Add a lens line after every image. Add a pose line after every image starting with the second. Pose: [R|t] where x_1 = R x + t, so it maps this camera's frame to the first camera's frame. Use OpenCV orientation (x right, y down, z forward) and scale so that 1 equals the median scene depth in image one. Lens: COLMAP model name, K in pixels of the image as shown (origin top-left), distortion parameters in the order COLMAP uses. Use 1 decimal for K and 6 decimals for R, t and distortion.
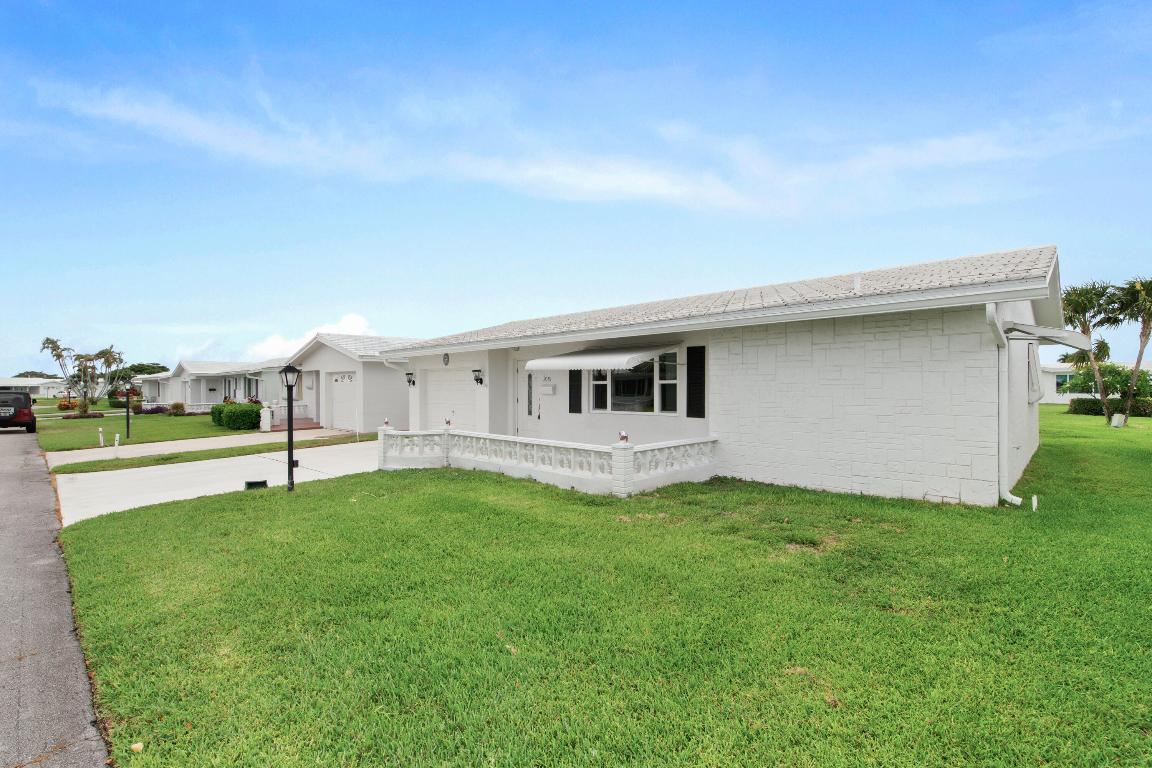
lens RADIAL K [[491.2, 0, 576.0], [0, 491.2, 384.0], [0, 0, 1]] dist [-0.002015, -0.000091]
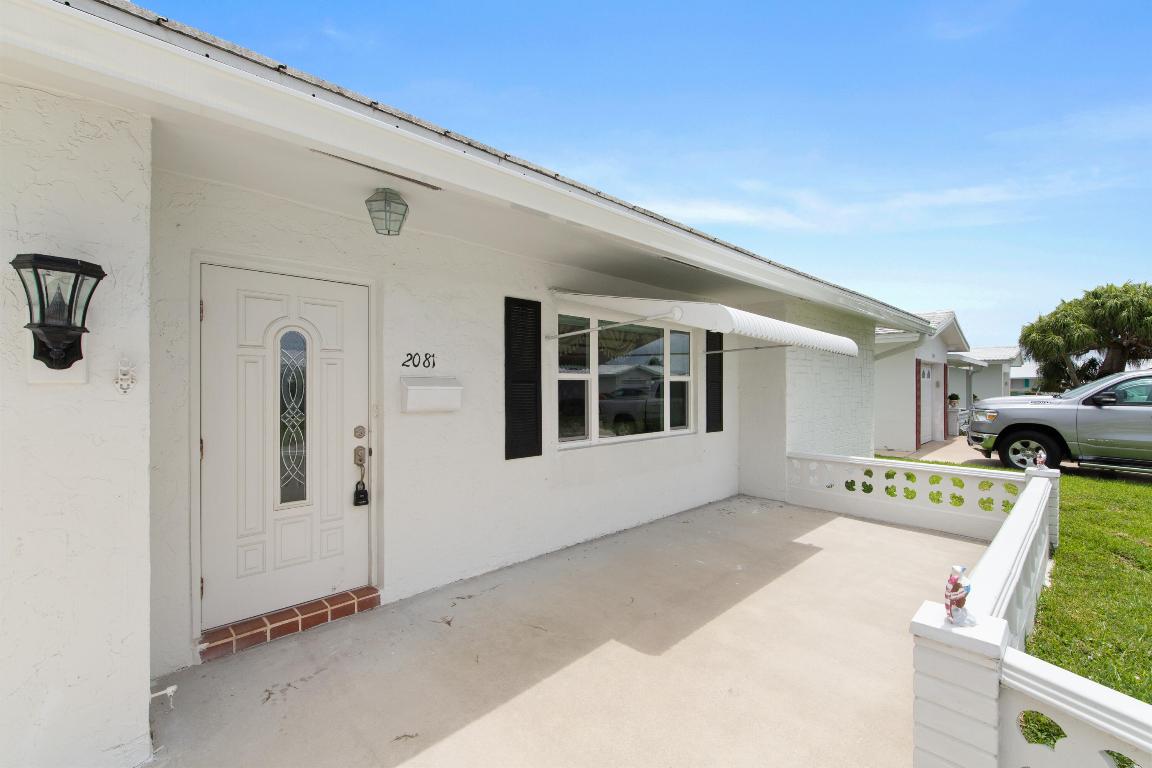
lens RADIAL K [[491.2, 0, 576.0], [0, 491.2, 384.0], [0, 0, 1]] dist [-0.002015, -0.000091]
pose [[0.062029, 0.009898, 0.998025, -0.425095], [-0.004451, 0.999944, -0.009641, 0.008649], [-0.998064, -0.003845, 0.062069, 1.078045]]
